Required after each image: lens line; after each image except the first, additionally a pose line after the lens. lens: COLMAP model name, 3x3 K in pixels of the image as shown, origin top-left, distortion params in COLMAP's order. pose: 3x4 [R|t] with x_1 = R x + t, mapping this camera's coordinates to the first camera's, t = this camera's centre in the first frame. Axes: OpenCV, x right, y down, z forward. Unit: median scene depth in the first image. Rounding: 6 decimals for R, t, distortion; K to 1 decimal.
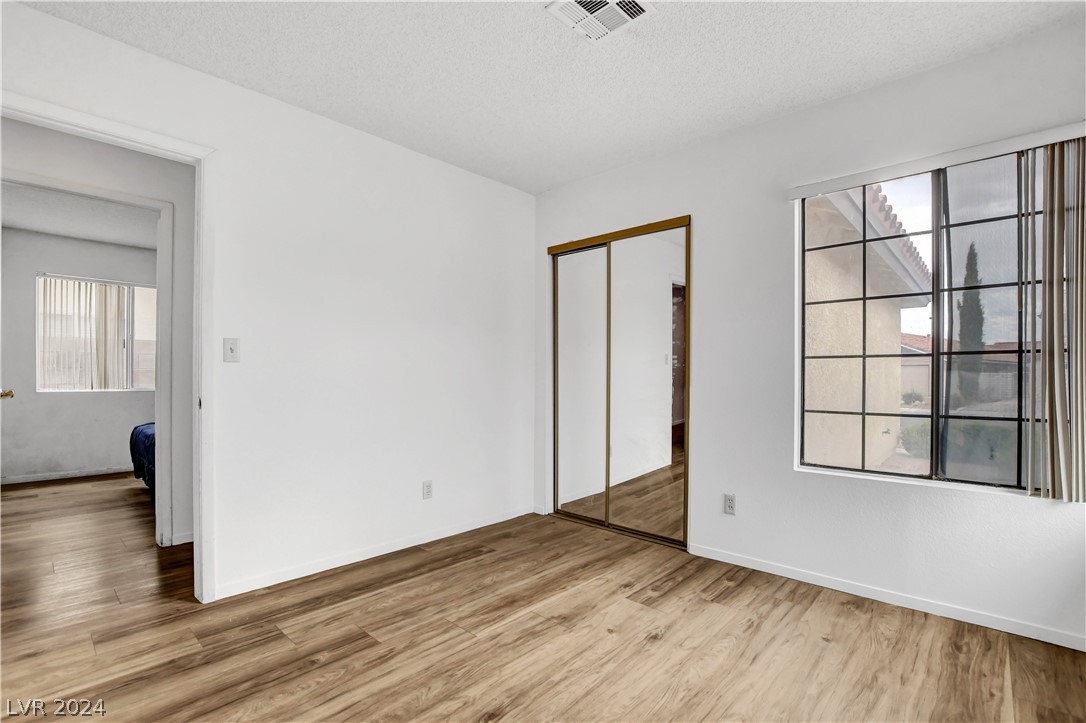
lens RADIAL K [[491.4, 0, 543.0], [0, 491.4, 361.5], [0, 0, 1]] dist [-0.028814, 0.000714]
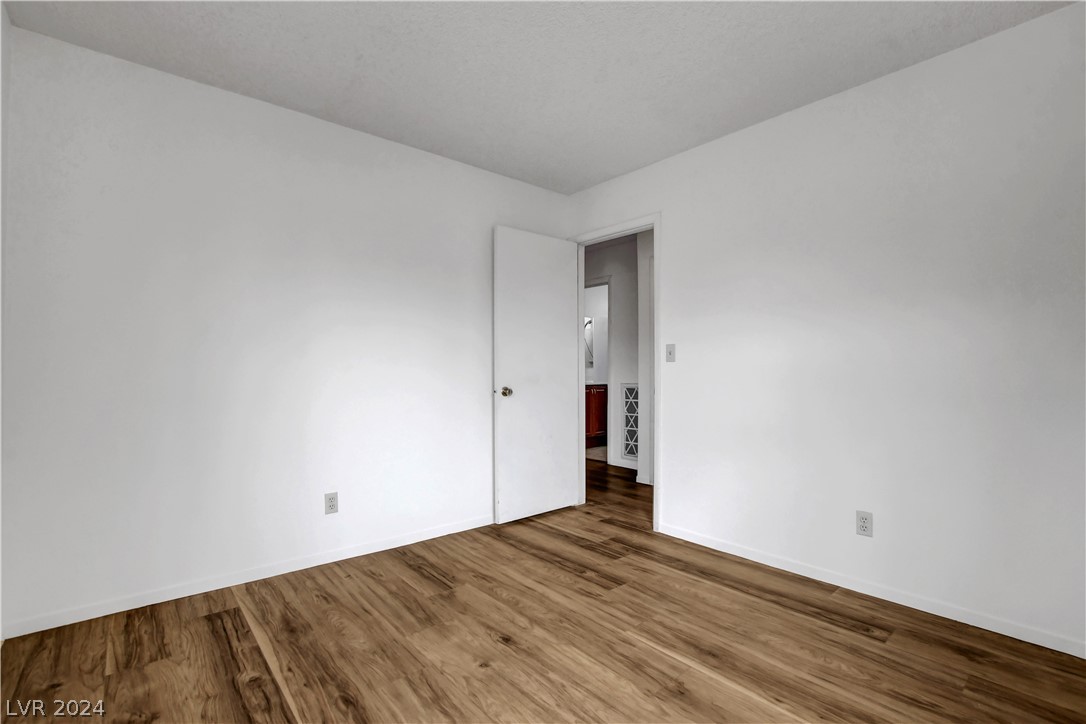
lens RADIAL K [[491.4, 0, 543.0], [0, 491.4, 362.0], [0, 0, 1]] dist [-0.028814, 0.000714]
pose [[-0.109208, -0.014778, -0.993909, 0.816071], [0.030203, 0.999378, -0.018178, 0.017649], [0.993560, -0.032004, -0.108693, 0.874618]]
